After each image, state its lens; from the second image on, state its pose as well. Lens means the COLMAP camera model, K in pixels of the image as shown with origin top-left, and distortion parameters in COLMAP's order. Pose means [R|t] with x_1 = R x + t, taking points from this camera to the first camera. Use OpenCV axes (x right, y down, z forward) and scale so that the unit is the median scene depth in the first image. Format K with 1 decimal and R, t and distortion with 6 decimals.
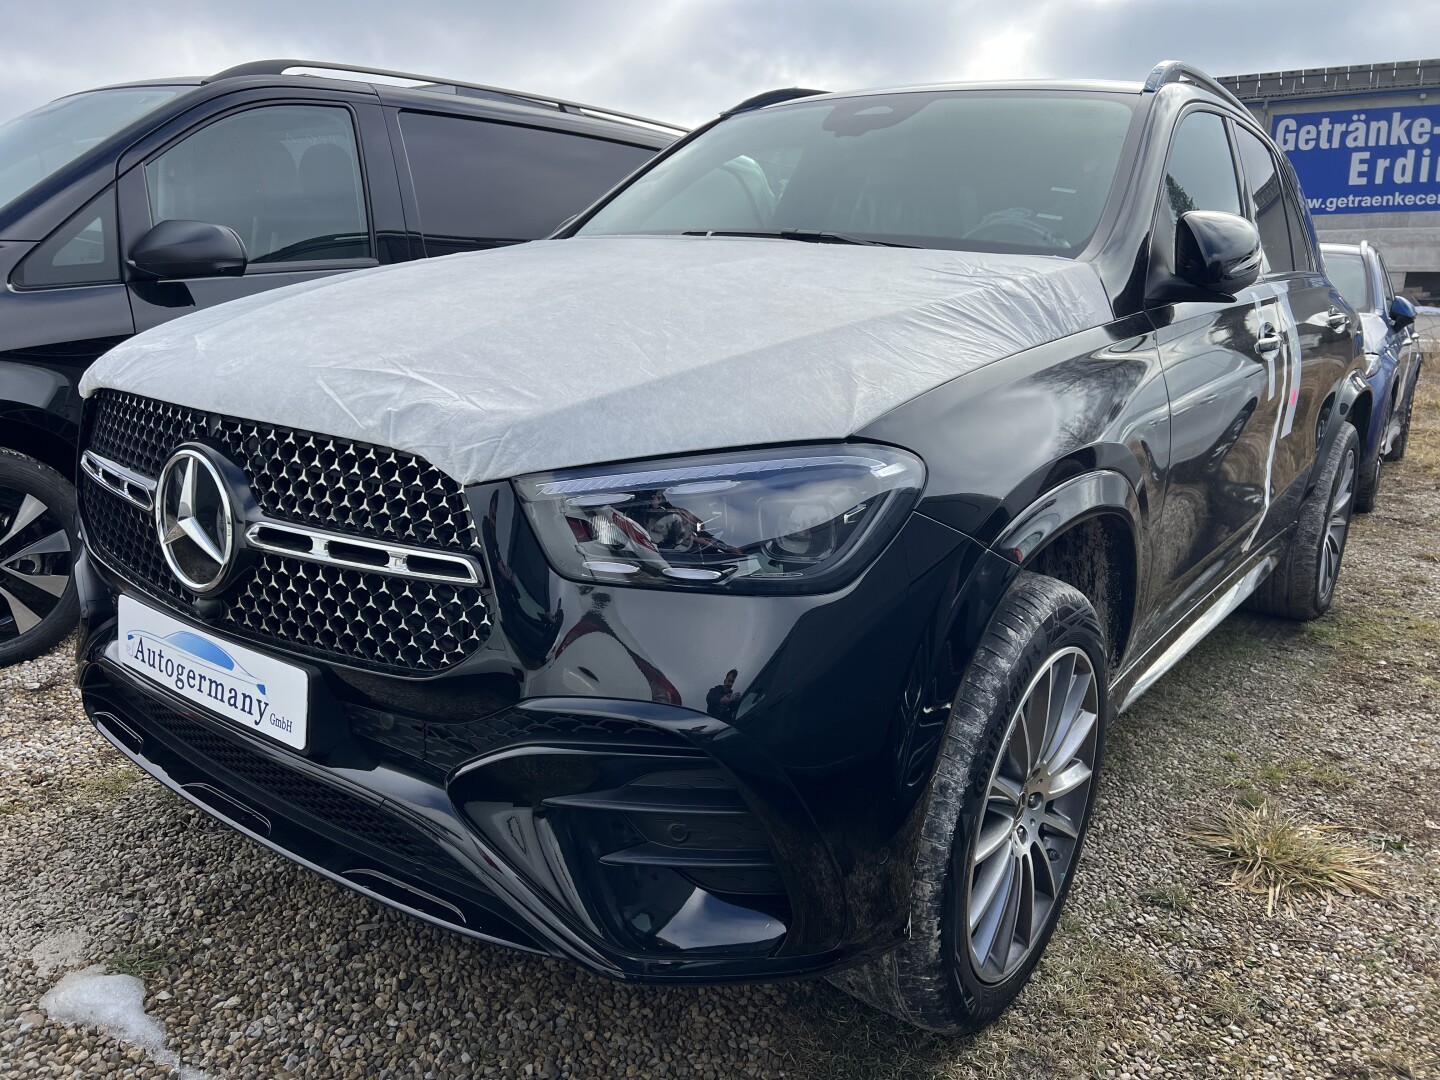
lens RADIAL K [[1078.7, 0, 706.1], [0, 1078.7, 514.1], [0, 0, 1]] dist [0.056289, -0.063659]
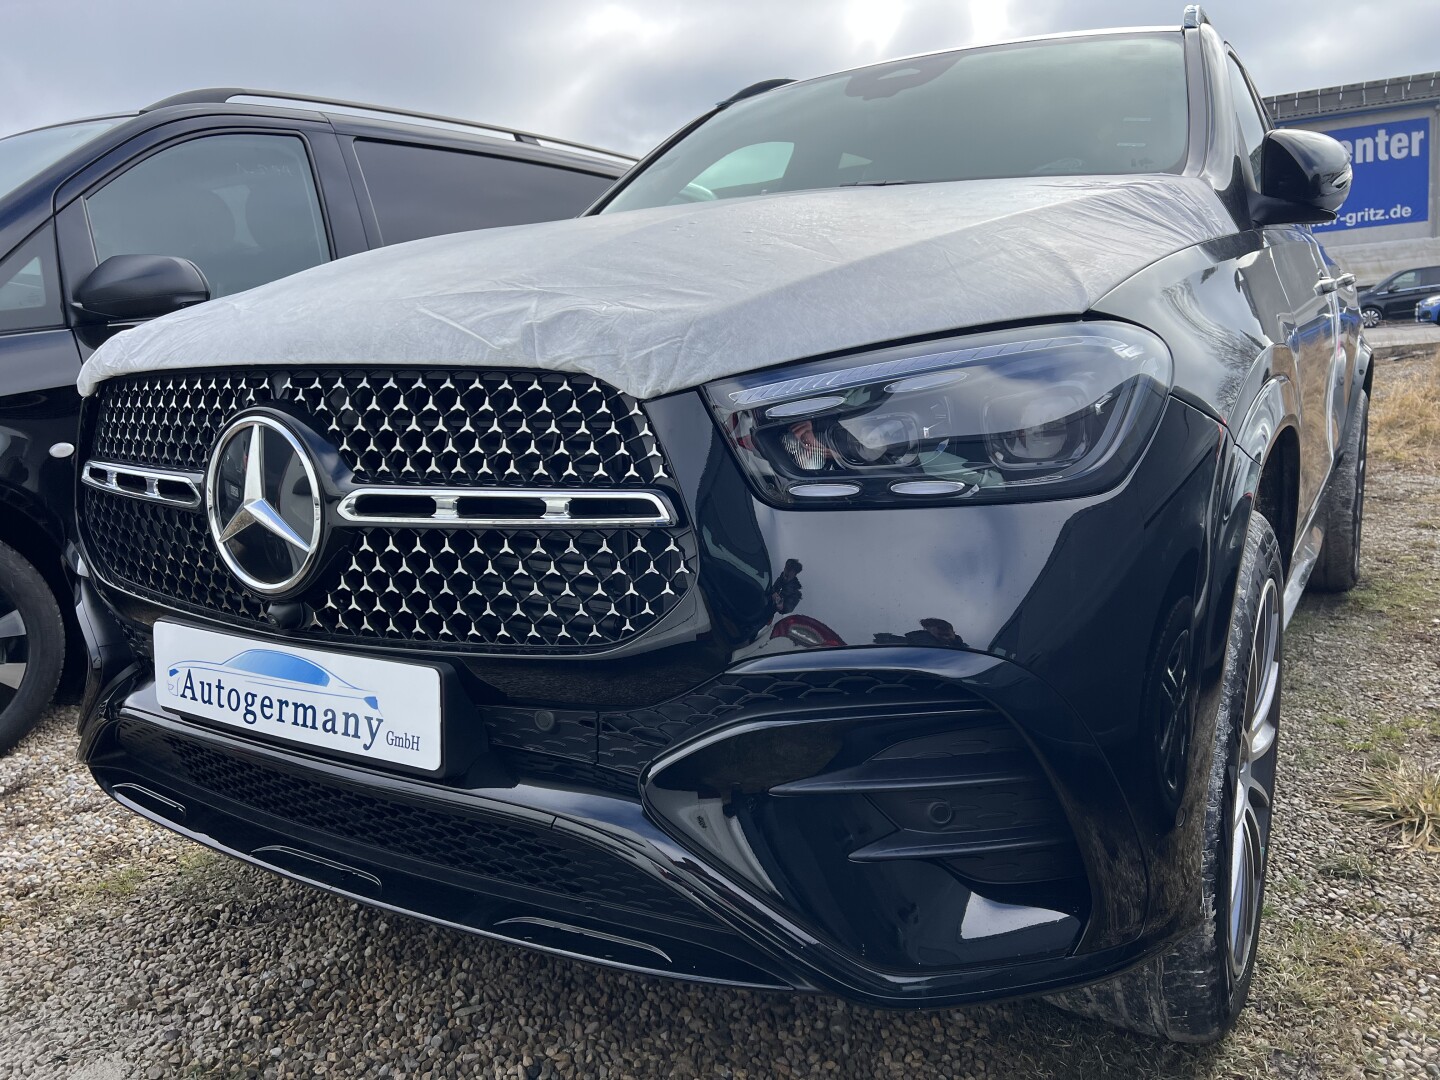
lens RADIAL K [[1078.7, 0, 722.9], [0, 1078.7, 523.4], [0, 0, 1]] dist [0.056289, -0.063659]
pose [[0.992296, -0.090814, 0.084269, -0.176095], [0.095468, 0.994024, -0.052941, 0.082059], [-0.078957, 0.060579, 0.995036, 0.152837]]
